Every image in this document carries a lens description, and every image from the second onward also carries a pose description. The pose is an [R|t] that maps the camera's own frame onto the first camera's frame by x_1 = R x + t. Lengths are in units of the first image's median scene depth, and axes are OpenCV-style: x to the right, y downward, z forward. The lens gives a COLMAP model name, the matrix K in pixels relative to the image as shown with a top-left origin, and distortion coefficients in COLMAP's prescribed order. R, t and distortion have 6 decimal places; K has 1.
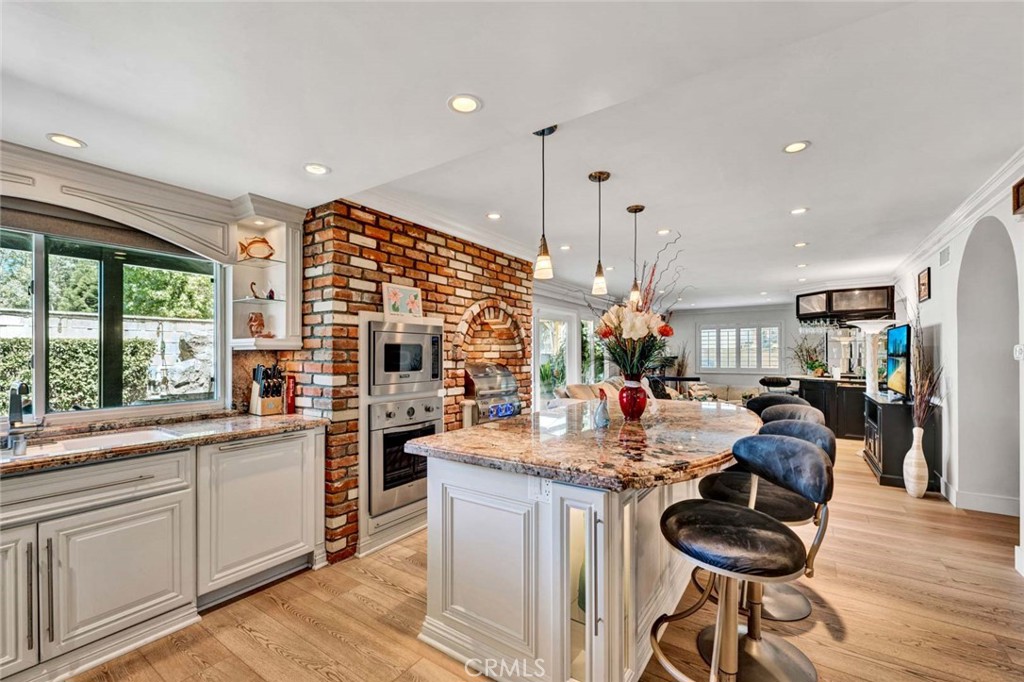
lens RADIAL K [[431.3, 0, 514.9], [0, 431.3, 353.7], [0, 0, 1]] dist [0.000618, -0.000002]
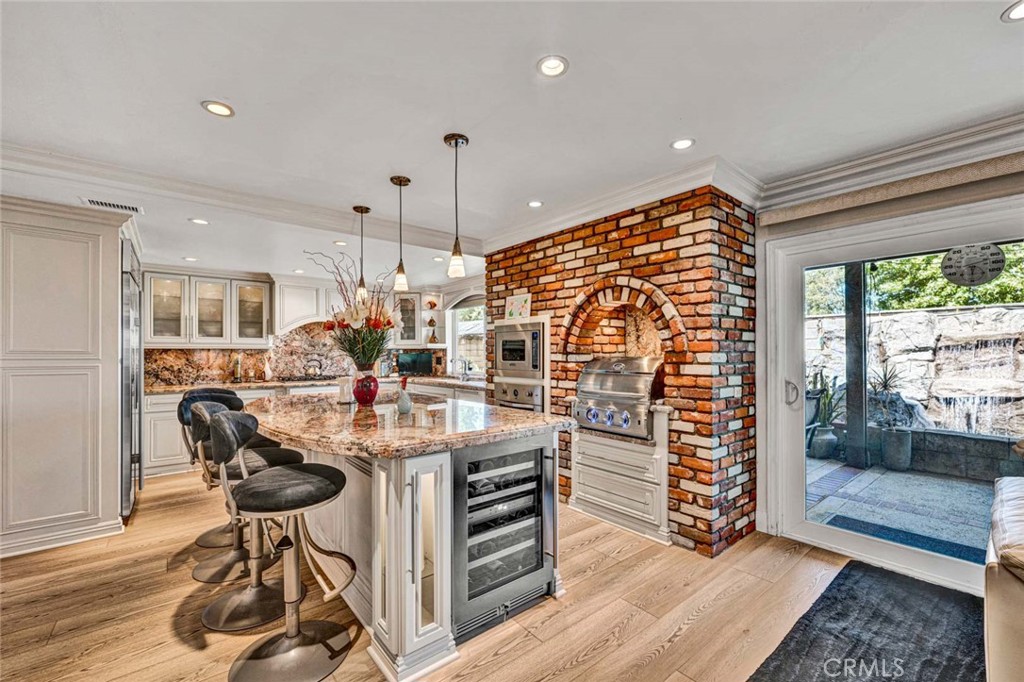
lens RADIAL K [[423.7, 0, 512.8], [0, 423.7, 349.7], [0, 0, 1]] dist [0.001685, -0.000166]
pose [[-0.290407, -0.006453, -0.956882, 0.956156], [0.003799, 0.999962, -0.007897, 0.016035], [0.956896, -0.005929, -0.290371, 1.341266]]
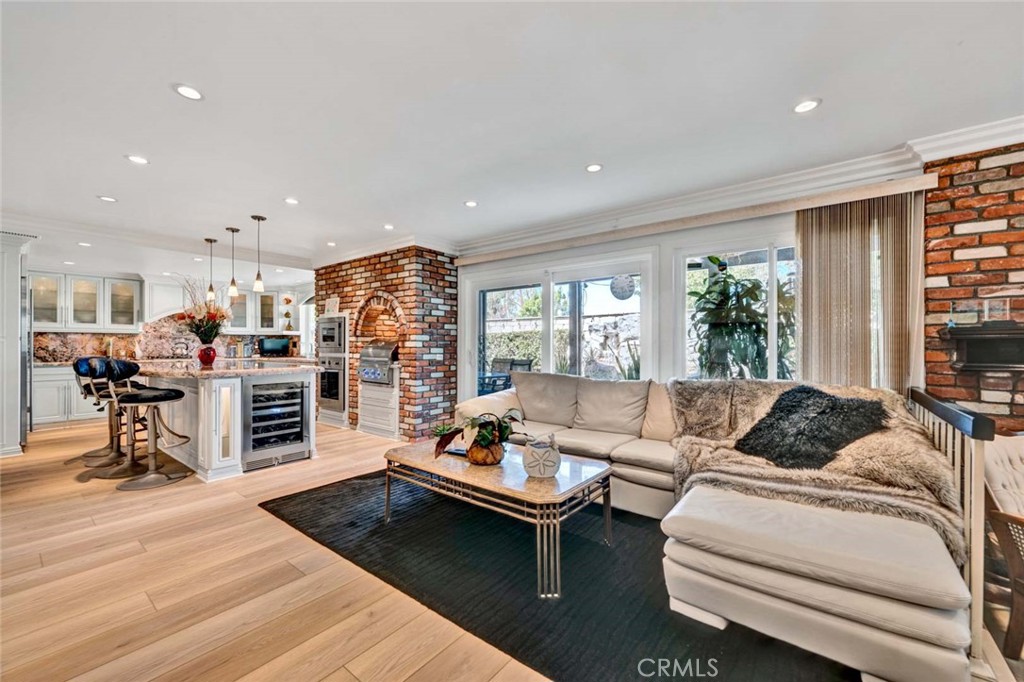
lens RADIAL K [[405.1, 0, 508.1], [0, 405.1, 341.9], [0, 0, 1]] dist [0.000381, -0.000033]
pose [[-0.078034, -0.005636, -0.996935, 1.501137], [0.000668, 0.999983, -0.005706, 0.051317], [0.996950, -0.001112, -0.078029, 1.922333]]
